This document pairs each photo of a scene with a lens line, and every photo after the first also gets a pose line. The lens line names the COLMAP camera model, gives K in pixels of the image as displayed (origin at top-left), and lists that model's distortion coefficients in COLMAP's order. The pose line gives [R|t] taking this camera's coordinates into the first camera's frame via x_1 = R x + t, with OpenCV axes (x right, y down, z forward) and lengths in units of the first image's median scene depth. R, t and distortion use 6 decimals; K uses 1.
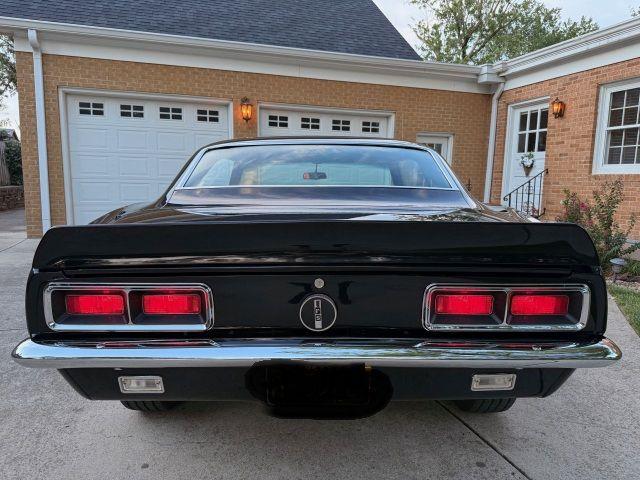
lens RADIAL K [[455.0, 0, 320.0], [0, 455.0, 240.0], [0, 0, 1]] dist [0.029277, -0.044388]
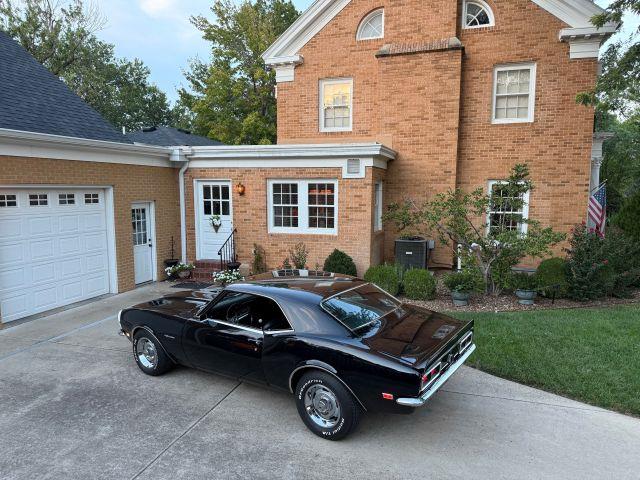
lens RADIAL K [[451.4, 0, 320.0], [0, 451.4, 240.0], [0, 0, 1]] dist [0.161188, -0.302913]
pose [[0.571275, -0.116377, 0.812466, -0.500123], [0.121037, 0.991019, 0.056847, -0.160500], [-0.811785, 0.065863, 0.580231, -0.051670]]
